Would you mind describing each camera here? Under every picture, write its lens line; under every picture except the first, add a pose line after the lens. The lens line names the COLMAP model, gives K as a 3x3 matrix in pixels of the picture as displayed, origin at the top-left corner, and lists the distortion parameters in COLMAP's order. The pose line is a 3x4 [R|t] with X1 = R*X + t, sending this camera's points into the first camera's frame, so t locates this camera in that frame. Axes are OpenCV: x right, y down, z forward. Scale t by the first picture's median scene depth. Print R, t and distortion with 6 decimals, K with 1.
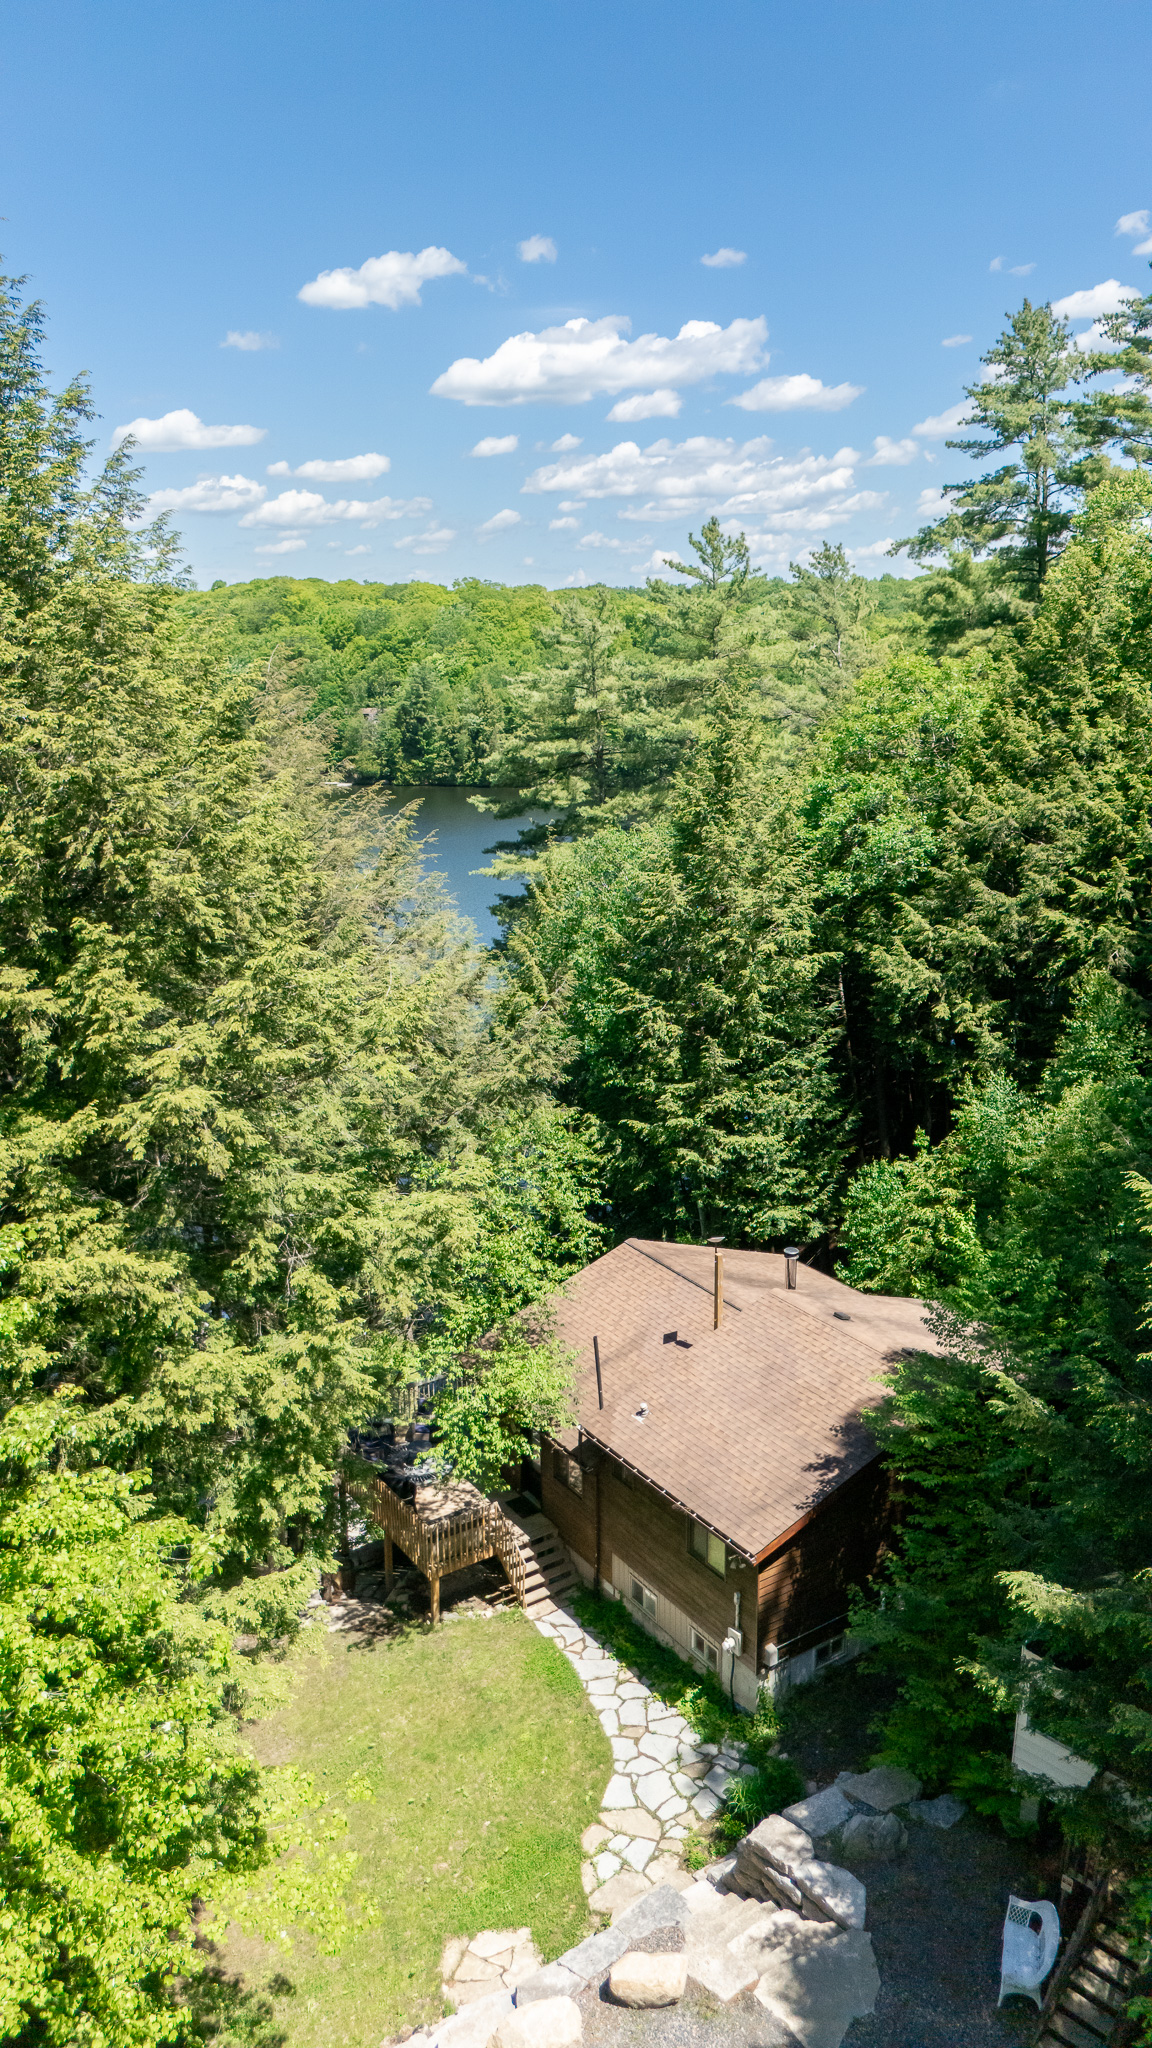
lens RADIAL K [[1485.7, 0, 575.7], [0, 1485.7, 1023.0], [0, 0, 1]] dist [0.078168, -0.089157]
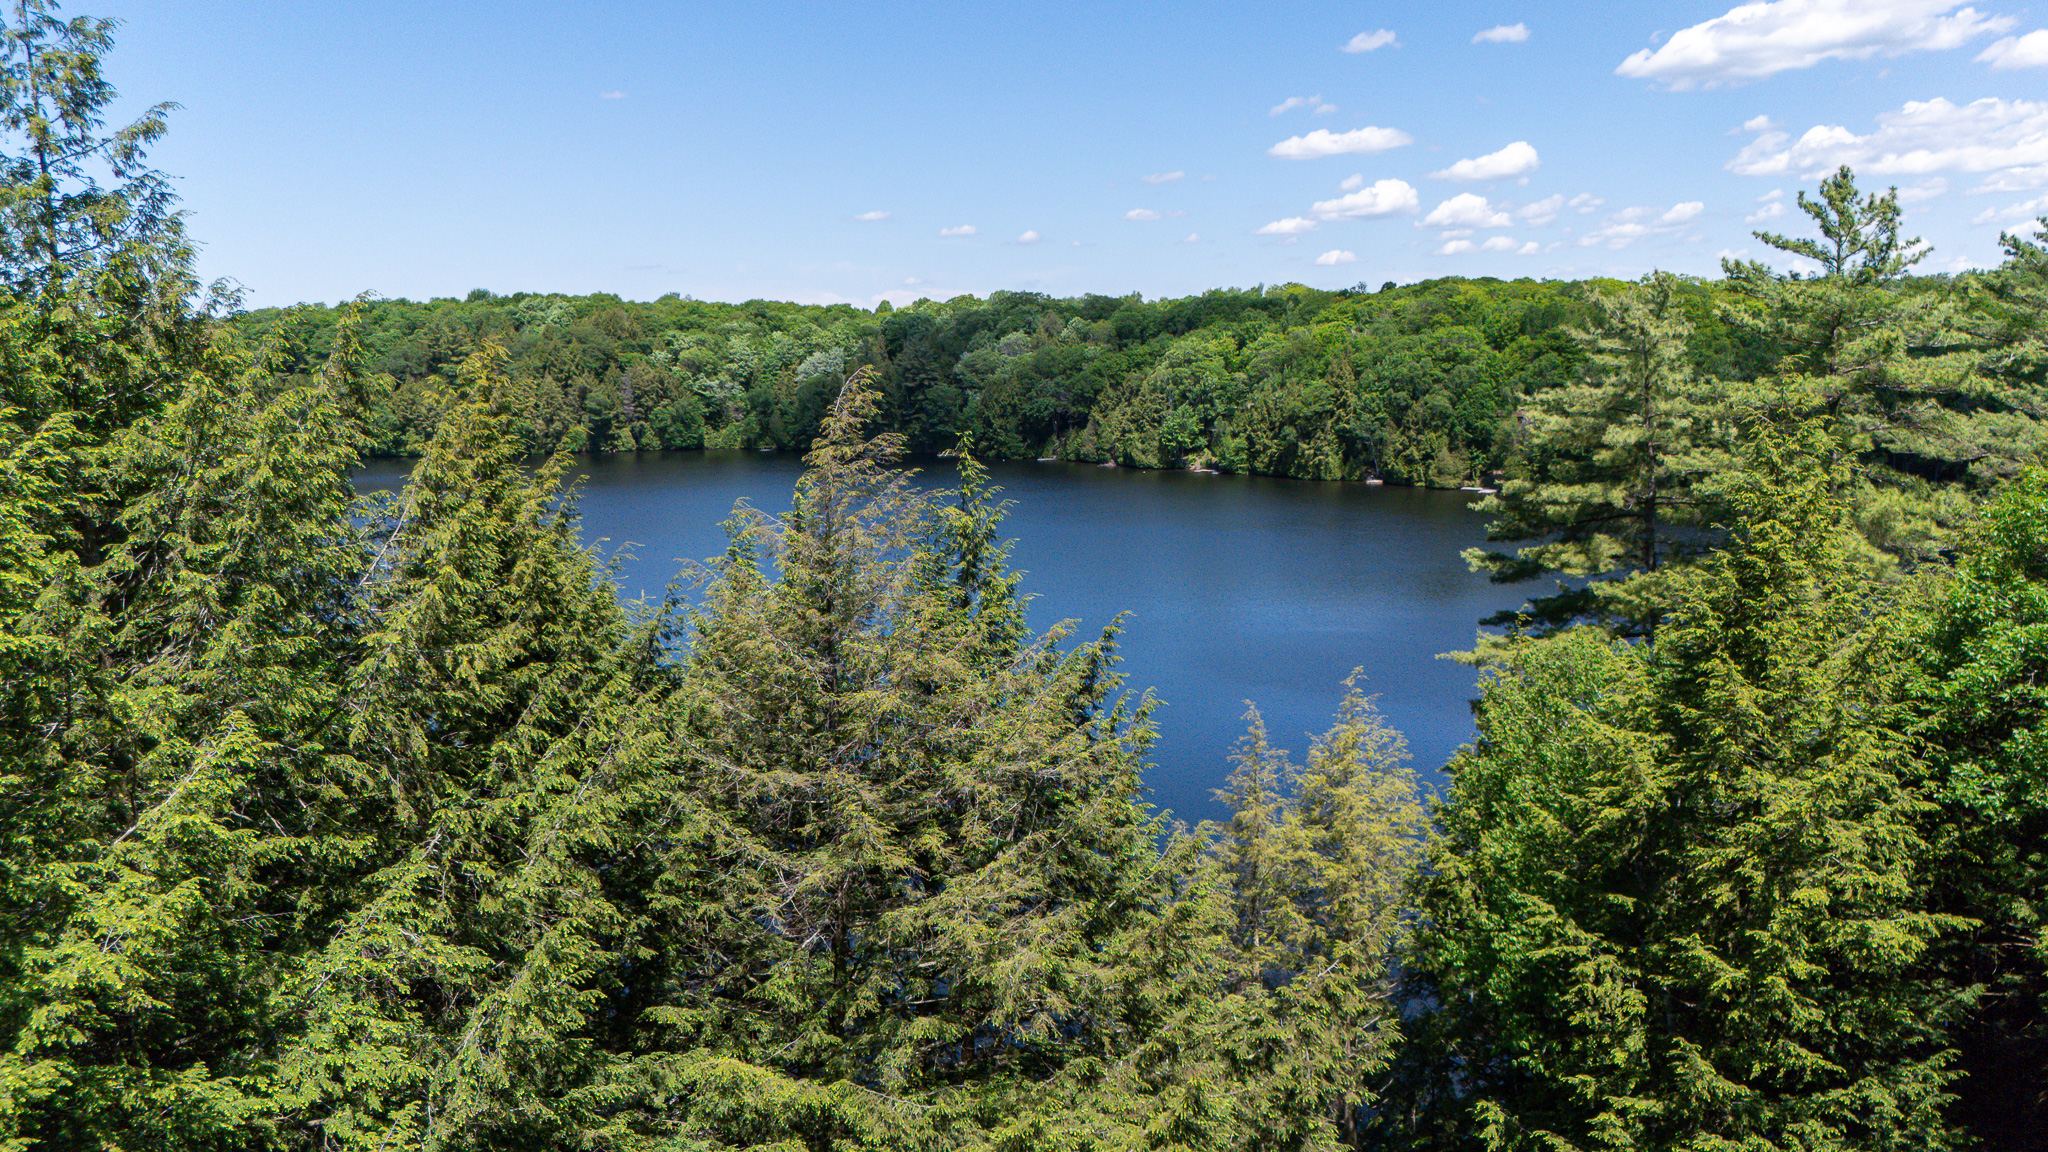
lens RADIAL K [[1510.8, 0, 1027.9], [0, 1510.8, 580.7], [0, 0, 1]] dist [0.043352, -0.009432]
pose [[0.896284, 0.069861, -0.437943, 0.130658], [-0.110260, 0.991610, -0.067473, -0.116193], [0.429555, 0.108762, 0.896467, 0.425005]]
